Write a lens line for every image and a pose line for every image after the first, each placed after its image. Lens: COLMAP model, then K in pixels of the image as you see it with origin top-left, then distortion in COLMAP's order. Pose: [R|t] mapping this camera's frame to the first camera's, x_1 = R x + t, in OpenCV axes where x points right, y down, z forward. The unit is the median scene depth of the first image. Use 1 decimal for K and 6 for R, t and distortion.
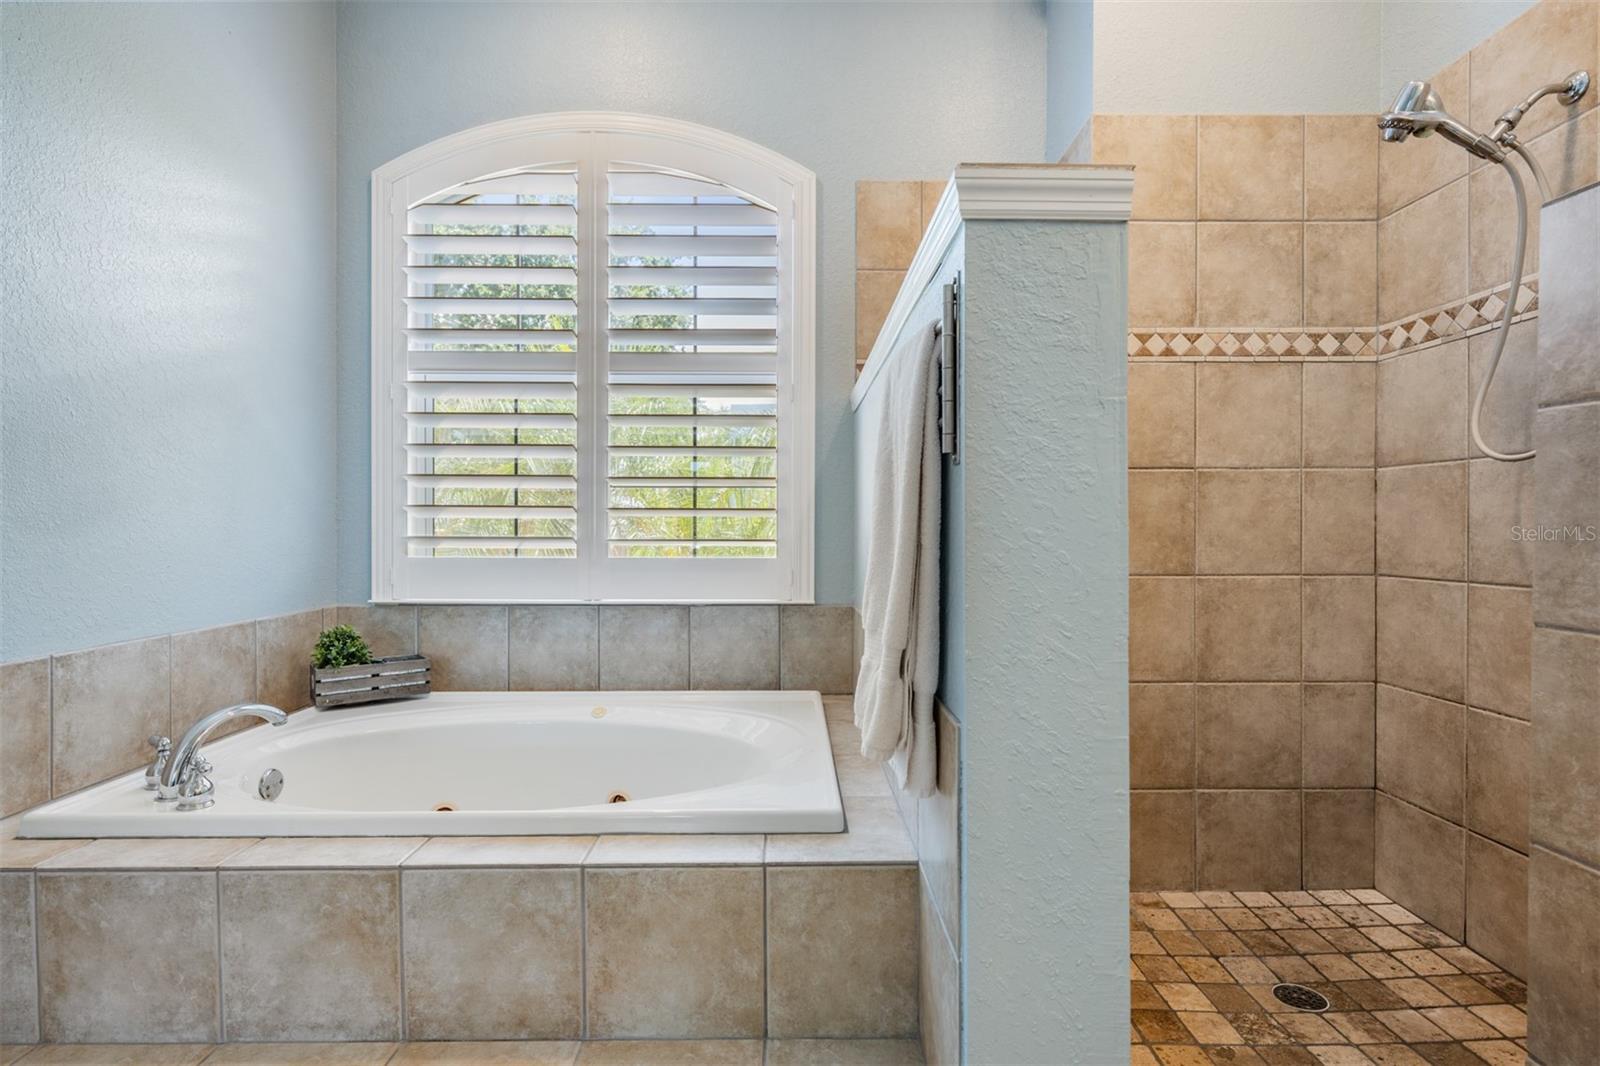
lens RADIAL K [[768.0, 0, 789.9], [0, 768.0, 532.0], [0, 0, 1]] dist [0.001766, -0.000575]
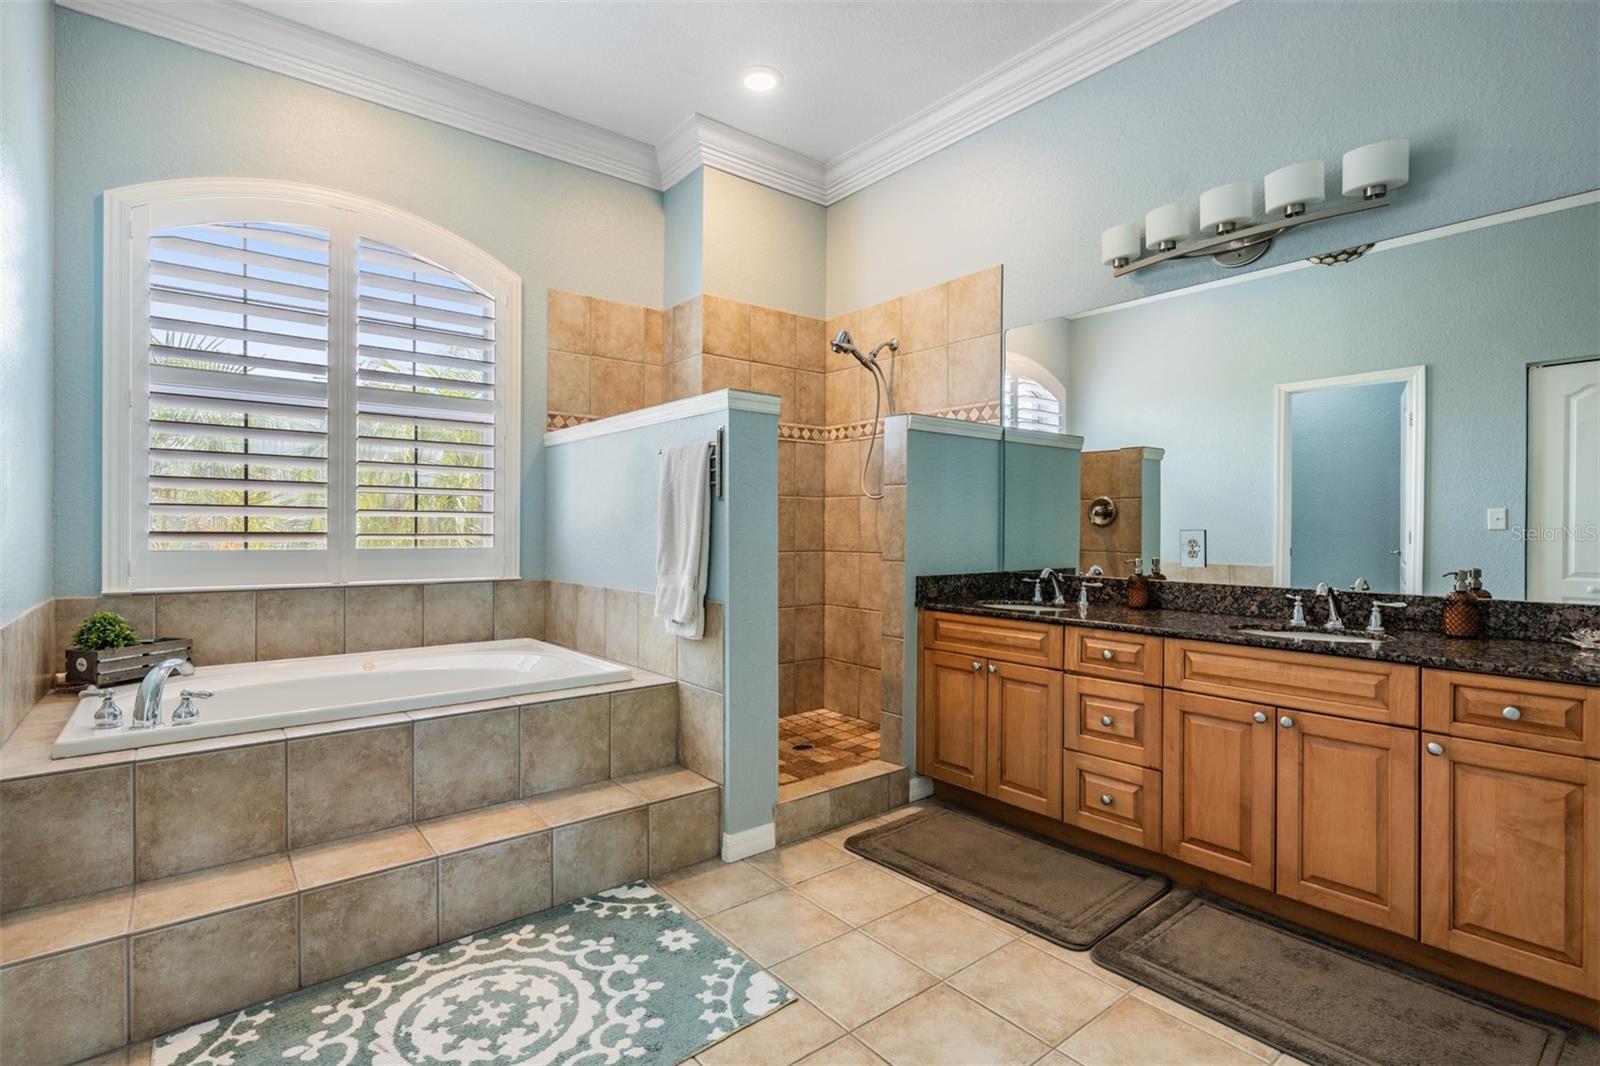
lens RADIAL K [[768.0, 0, 818.6], [0, 768.0, 540.9], [0, 0, 1]] dist [0.001766, -0.000575]
pose [[0.768340, -0.007224, 0.640002, -0.536127], [-0.000007, 0.999936, 0.011295, 0.006972], [-0.640042, -0.008683, 0.768291, -0.534286]]
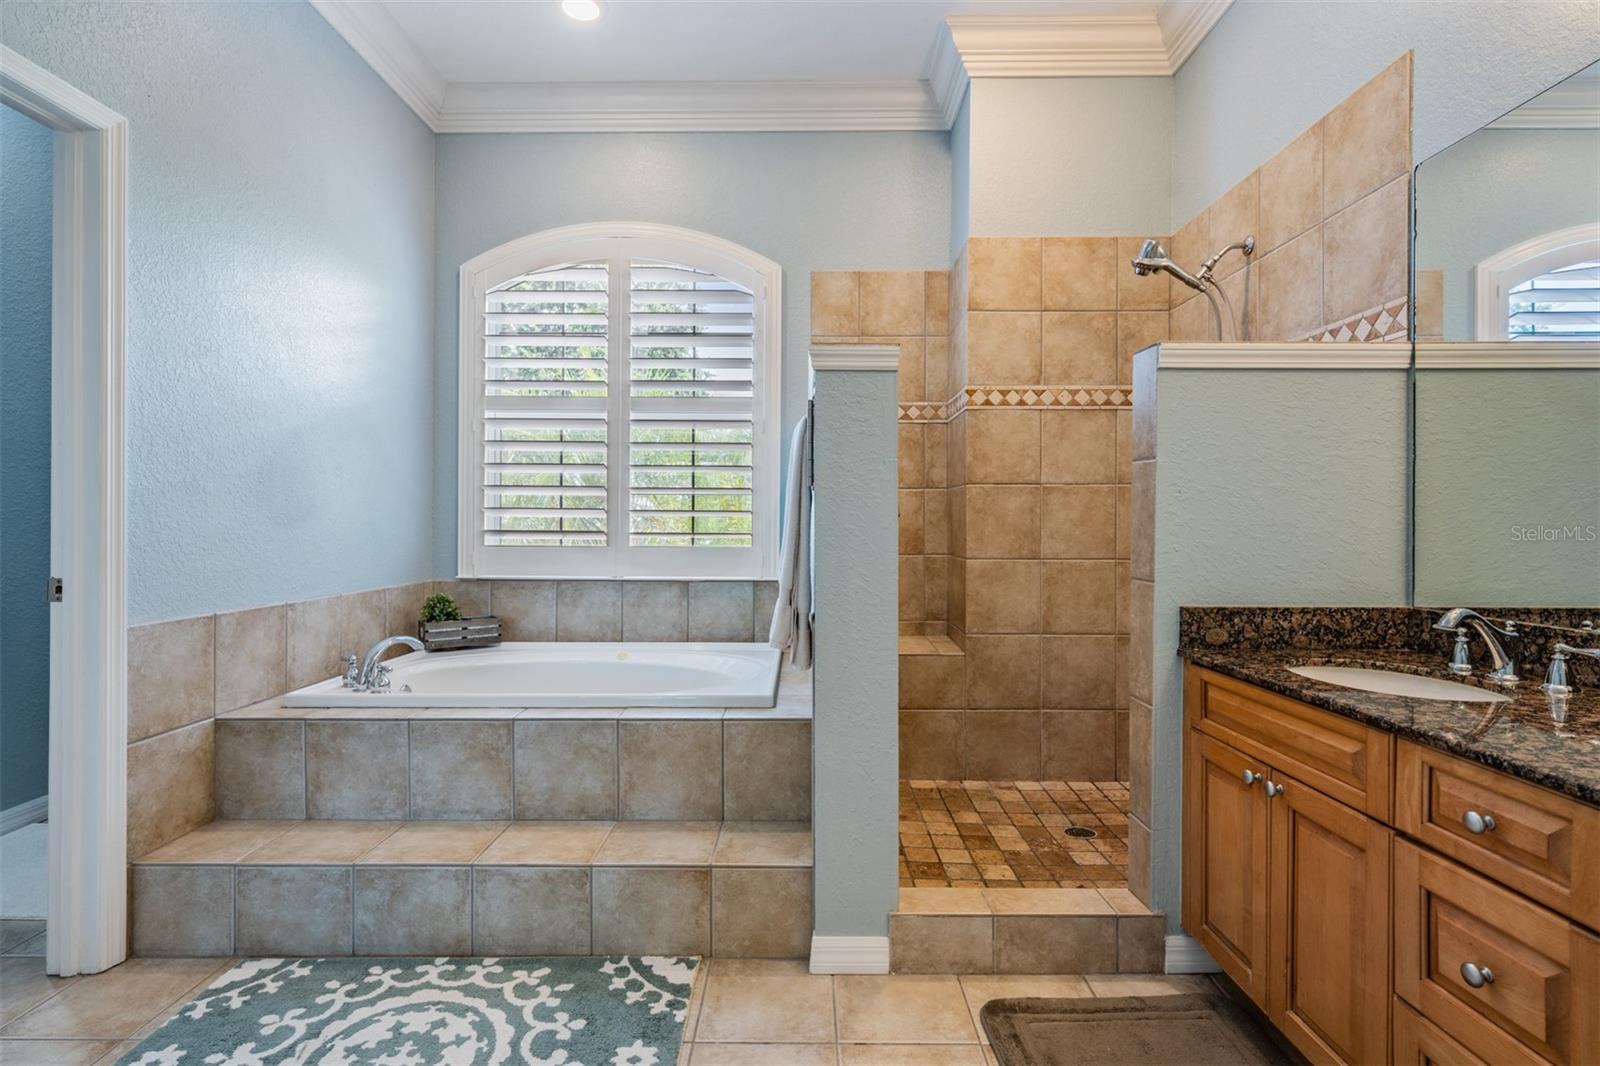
lens RADIAL K [[768.0, 0, 798.2], [0, 768.0, 528.5], [0, 0, 1]] dist [0.001766, -0.000575]
pose [[0.999967, 0.003475, -0.007317, 0.088197], [-0.003481, 0.999994, -0.000776, 0.001905], [0.007315, 0.000801, 0.999973, -0.432853]]
